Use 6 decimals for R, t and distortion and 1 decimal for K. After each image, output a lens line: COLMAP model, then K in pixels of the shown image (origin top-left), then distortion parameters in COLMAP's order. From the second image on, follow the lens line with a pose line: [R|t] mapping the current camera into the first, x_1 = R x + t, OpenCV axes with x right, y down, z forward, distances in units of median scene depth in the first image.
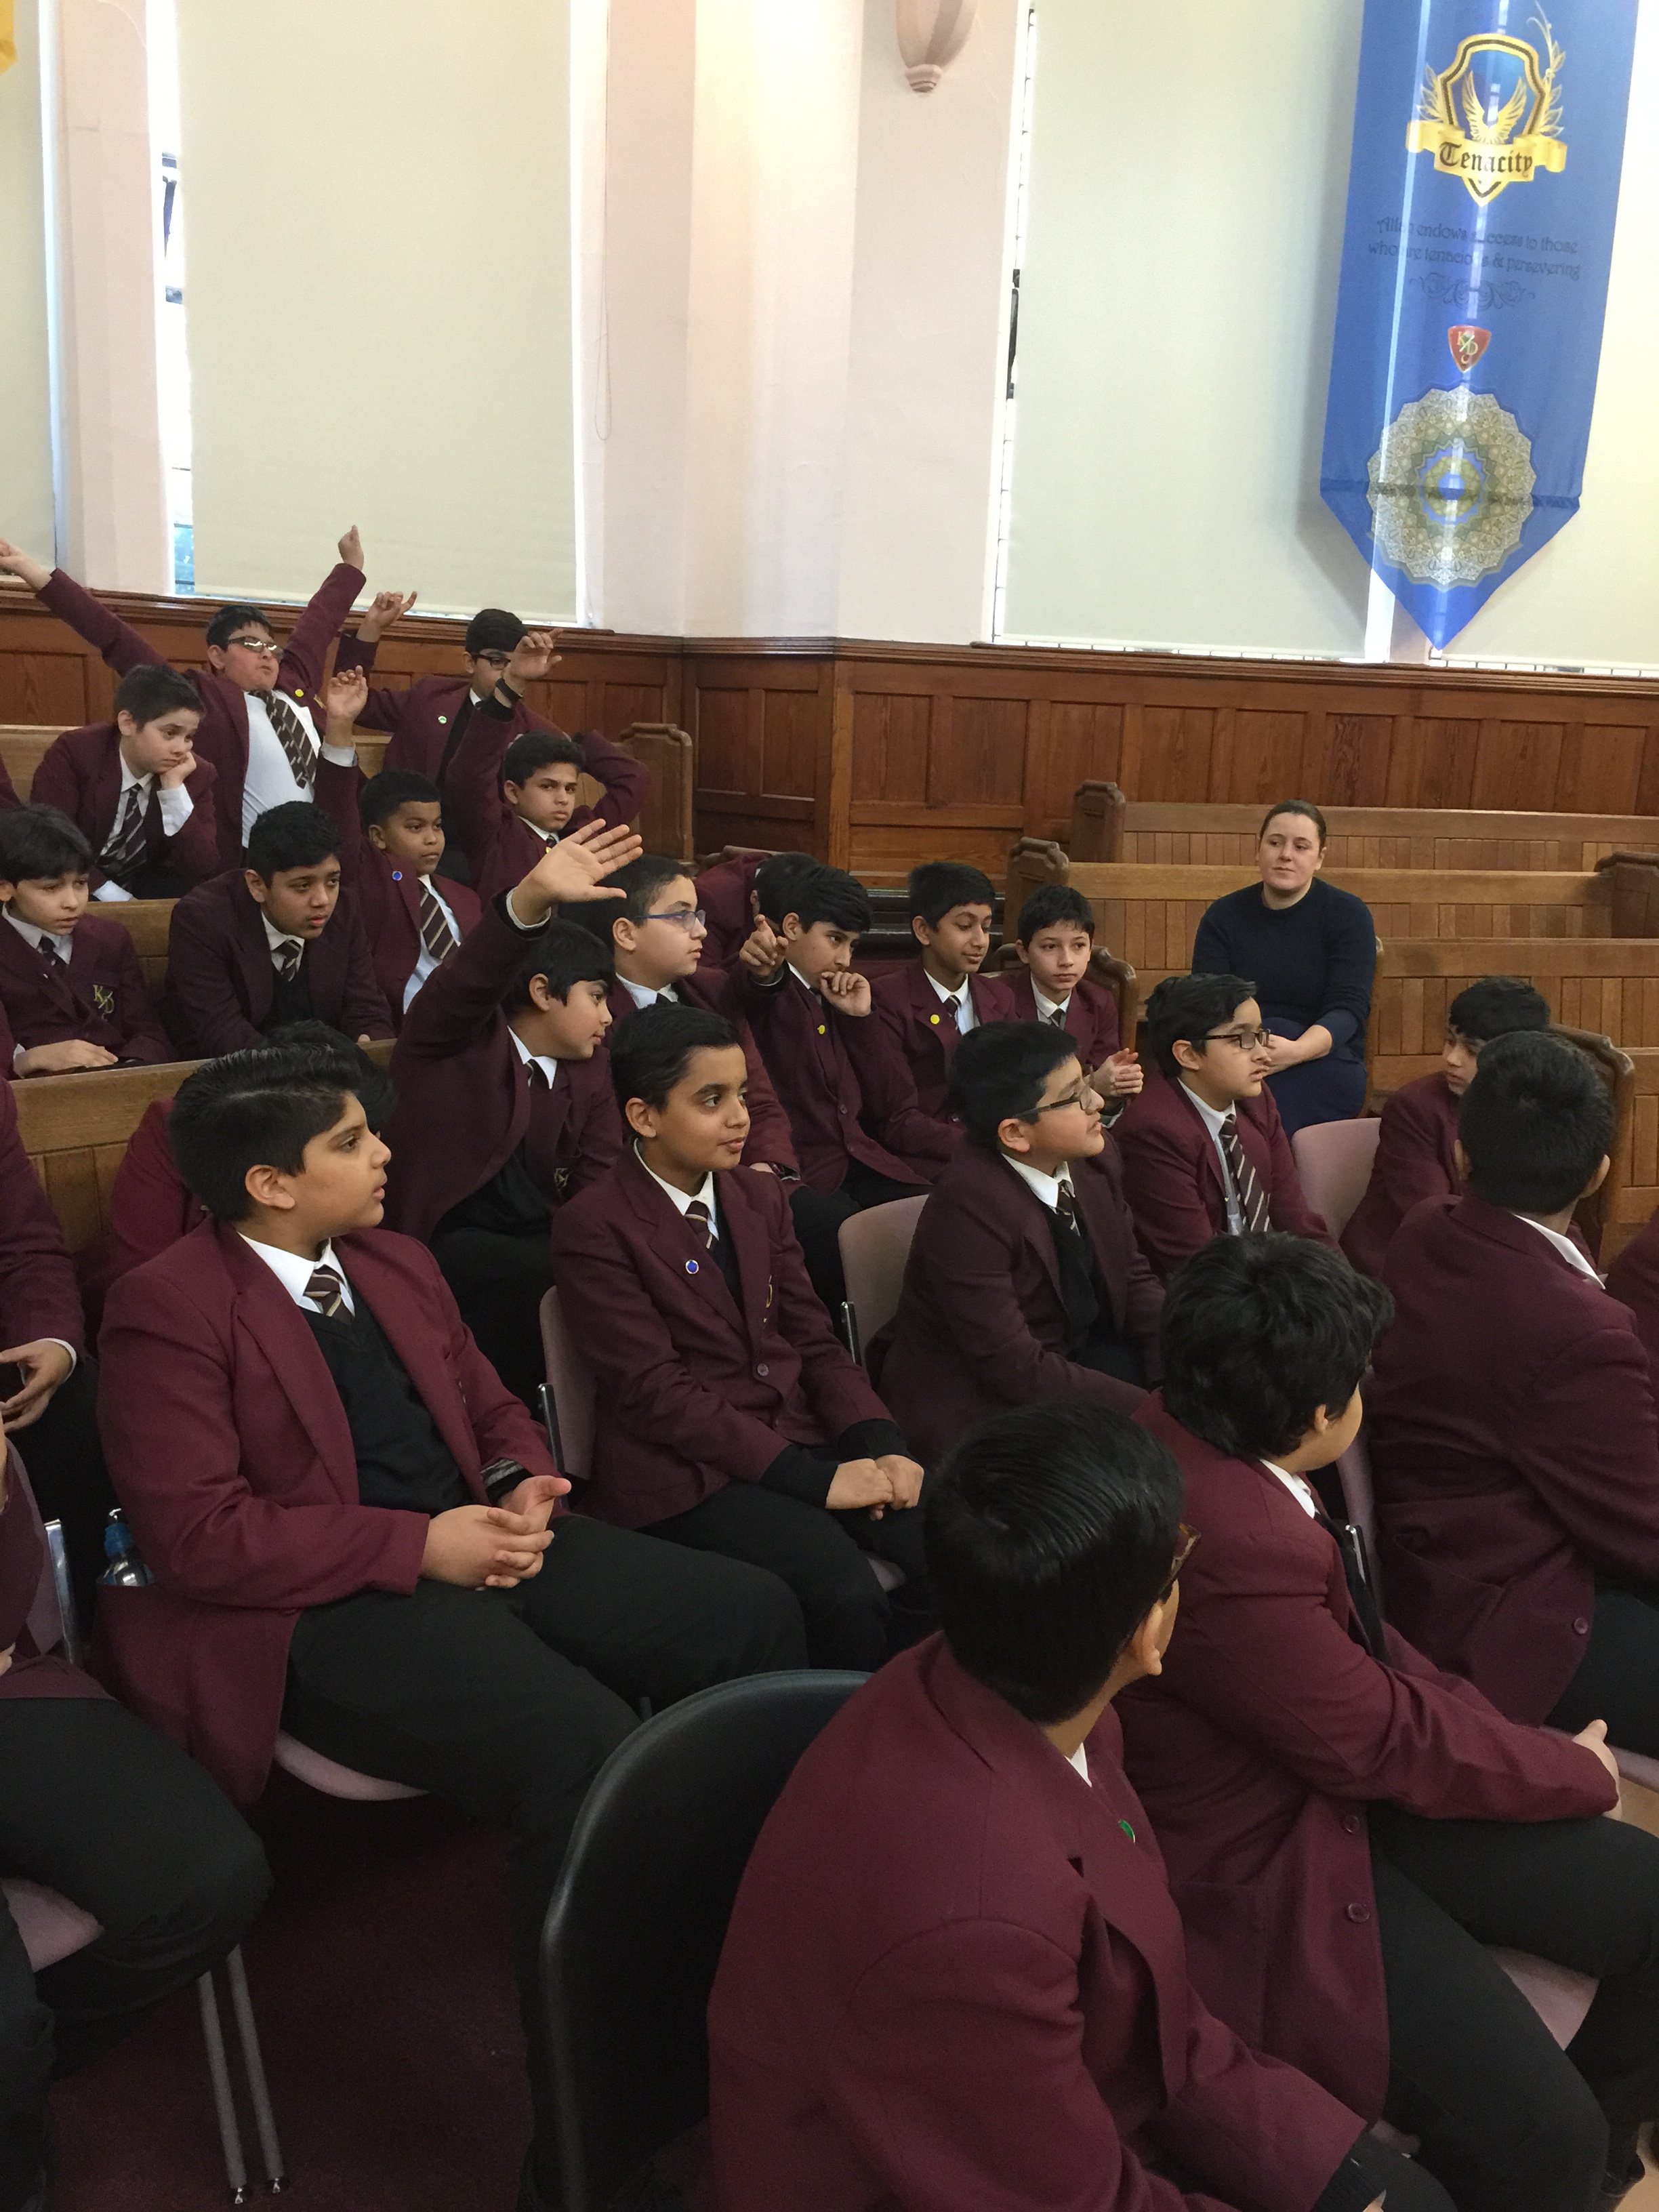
lens RADIAL K [[1860.2, 0, 850.7], [0, 1860.2, 1093.5], [0, 0, 1]] dist [0.078662, -0.102267]
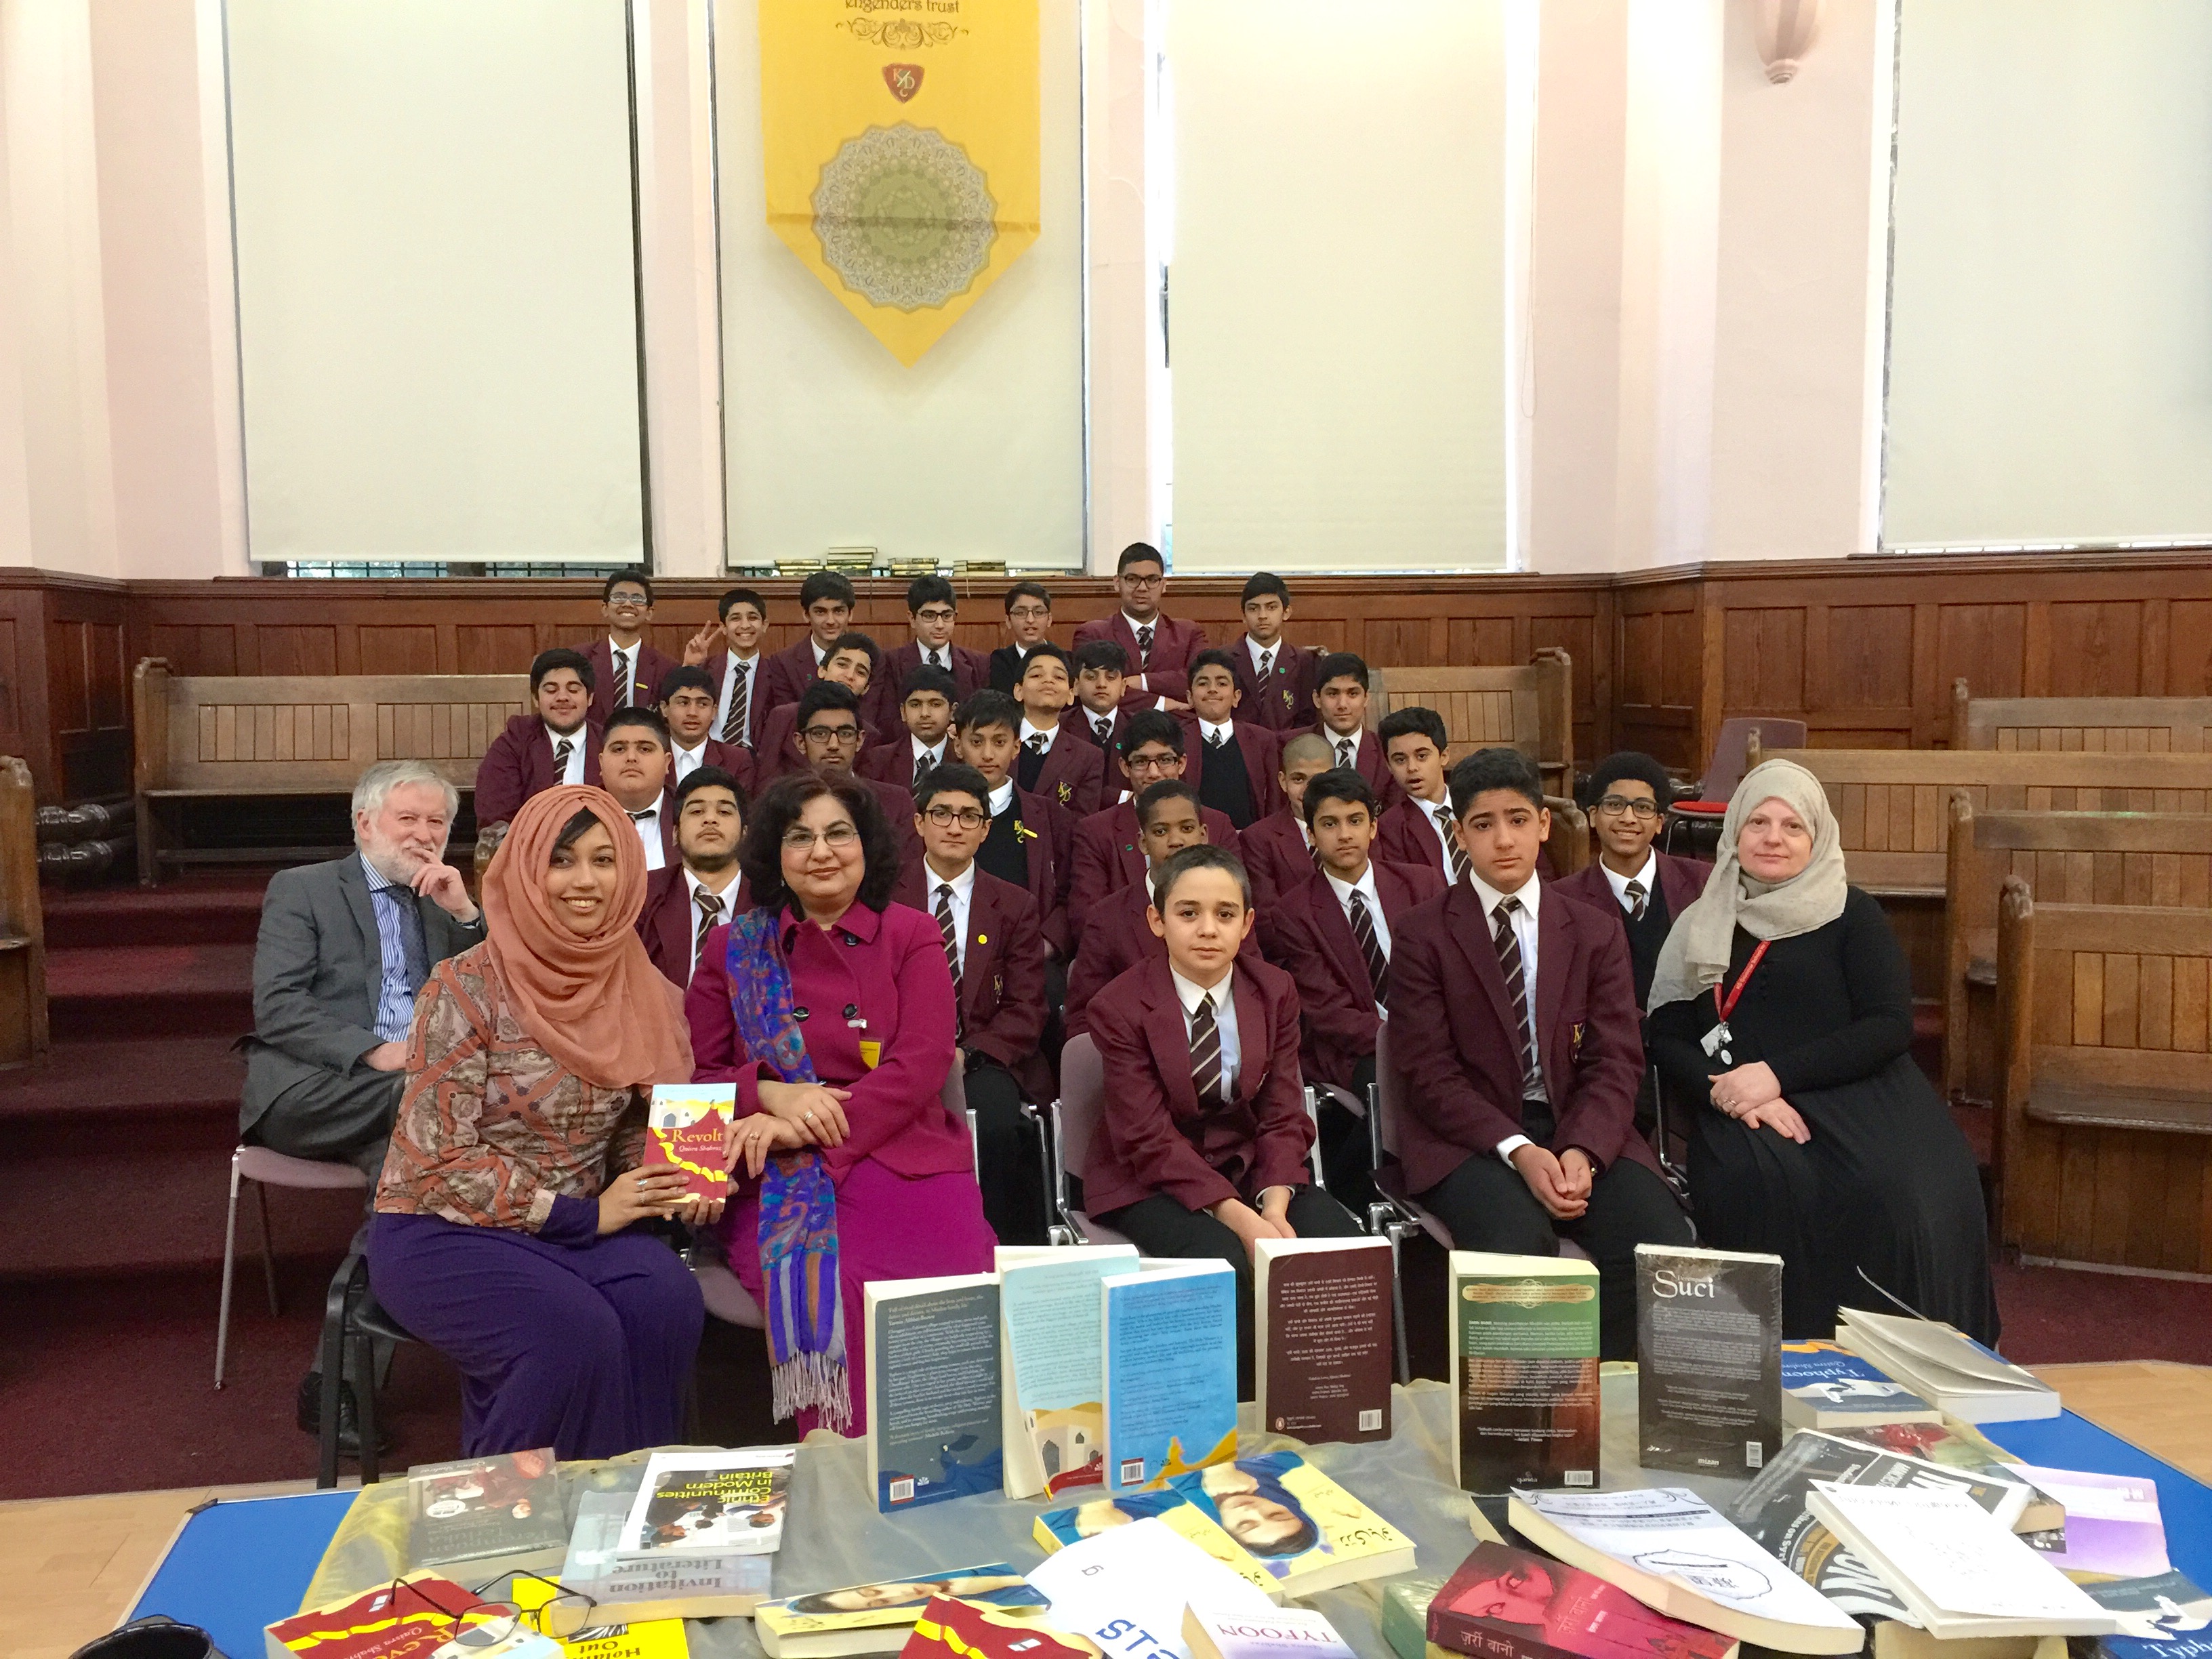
lens RADIAL K [[1860.2, 0, 1096.9], [0, 1860.2, 833.2], [0, 0, 1]] dist [0.078662, -0.102267]
pose [[0.804379, 0.004544, -0.594100, 0.350786], [-0.074761, 0.992796, -0.093629, 0.044811], [0.589394, 0.119729, 0.798924, -0.077994]]
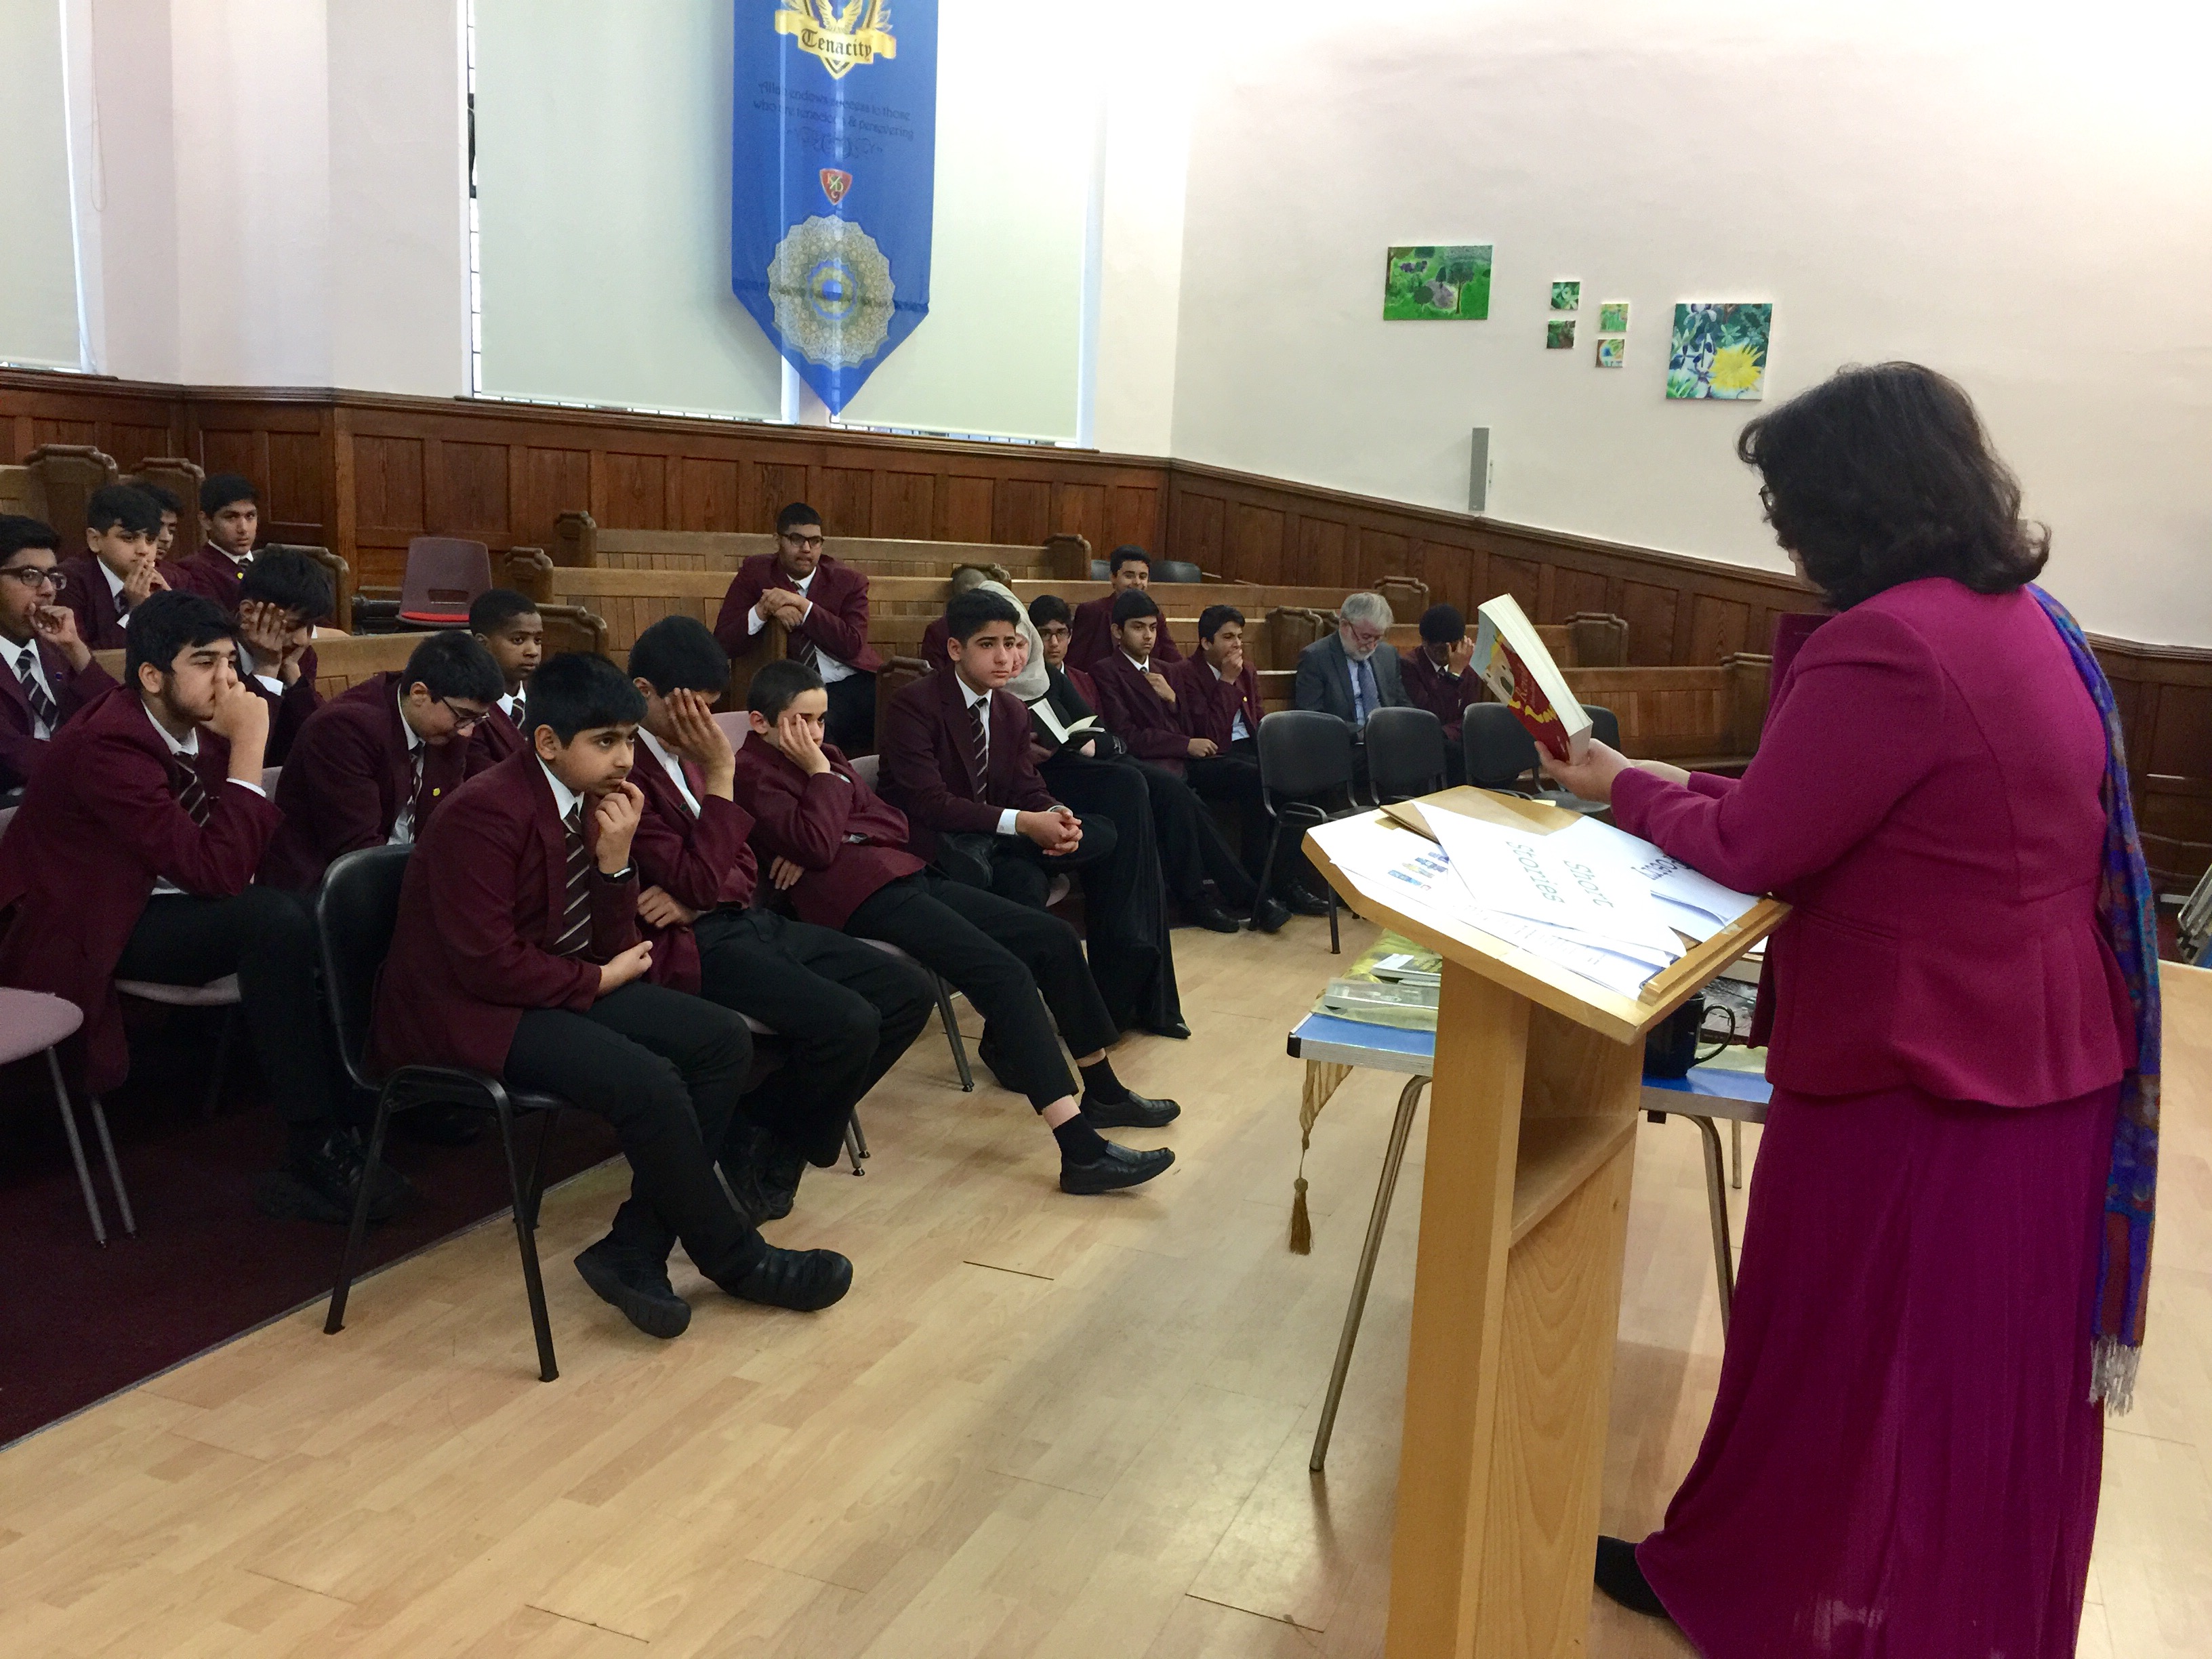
lens RADIAL K [[1860.2, 0, 1079.4], [0, 1860.2, 827.9], [0, 0, 1]] dist [0.078662, -0.102267]
pose [[0.925385, -0.062614, 0.373820, -0.032523], [0.071077, 0.997431, -0.008882, 0.074949], [-0.372304, 0.034789, 0.927459, -0.261779]]
